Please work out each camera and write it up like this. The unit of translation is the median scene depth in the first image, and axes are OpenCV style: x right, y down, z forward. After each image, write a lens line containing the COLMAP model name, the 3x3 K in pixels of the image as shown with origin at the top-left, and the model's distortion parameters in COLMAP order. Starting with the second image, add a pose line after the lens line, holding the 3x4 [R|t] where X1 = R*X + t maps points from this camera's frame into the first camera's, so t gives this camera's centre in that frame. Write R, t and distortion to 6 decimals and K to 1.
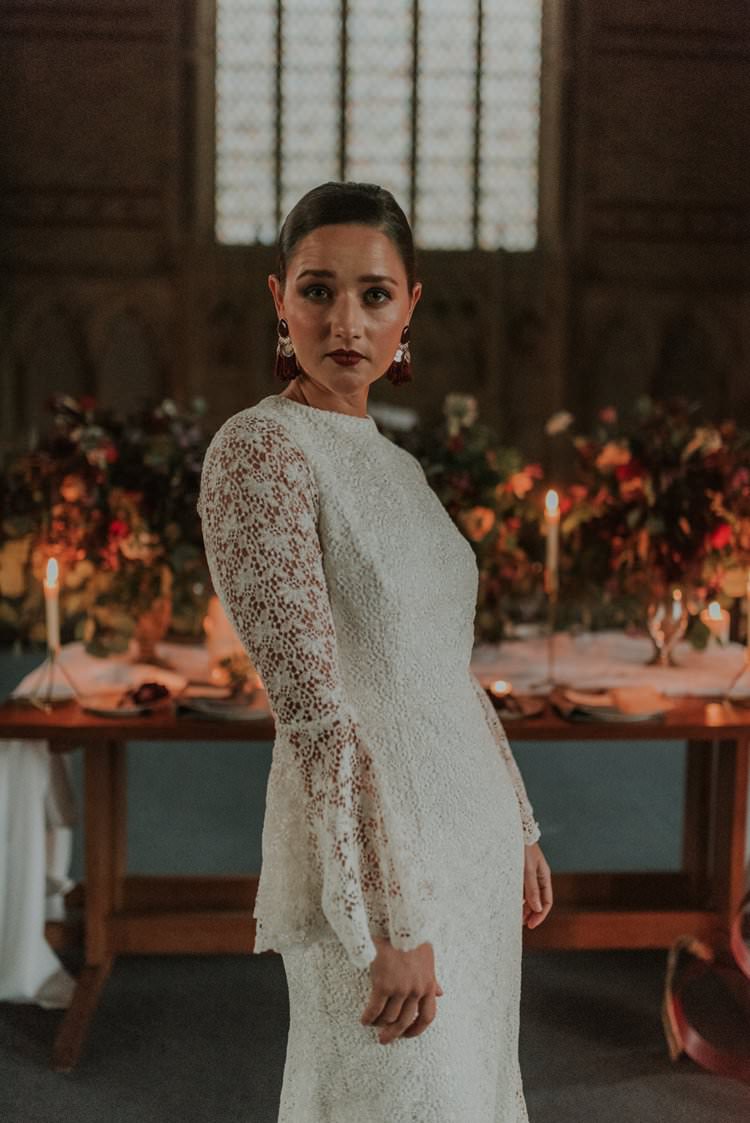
lens RADIAL K [[1106.1, 0, 382.9], [0, 1106.1, 566.2], [0, 0, 1]] dist [0.013764, 0.000000]
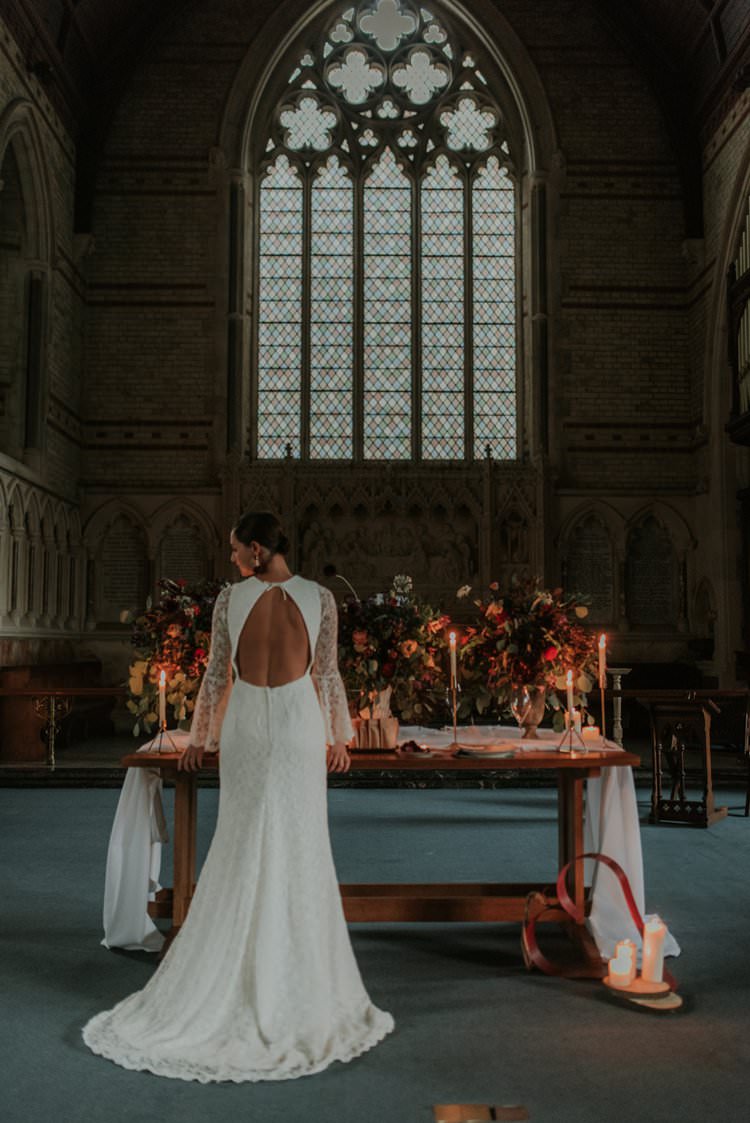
lens RADIAL K [[1106.1, 0, 367.1], [0, 1106.1, 556.9], [0, 0, 1]] dist [0.013764, 0.000000]
pose [[0.999062, -0.014657, -0.040757, 0.091408], [0.007006, 0.983296, -0.181879, 0.130063], [0.042742, 0.181423, 0.982476, -0.692422]]
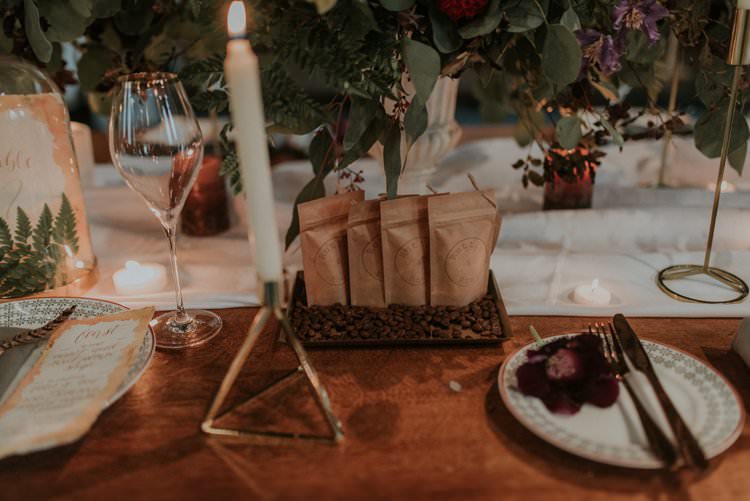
lens RADIAL K [[738.7, 0, 371.9], [0, 738.7, 253.6], [0, 0, 1]] dist [0.013764, 0.000000]
pose [[0.996428, -0.001594, -0.084435, 0.042365], [0.024746, 0.961446, 0.273878, 0.012438], [0.080743, -0.274989, 0.958051, 0.716132]]
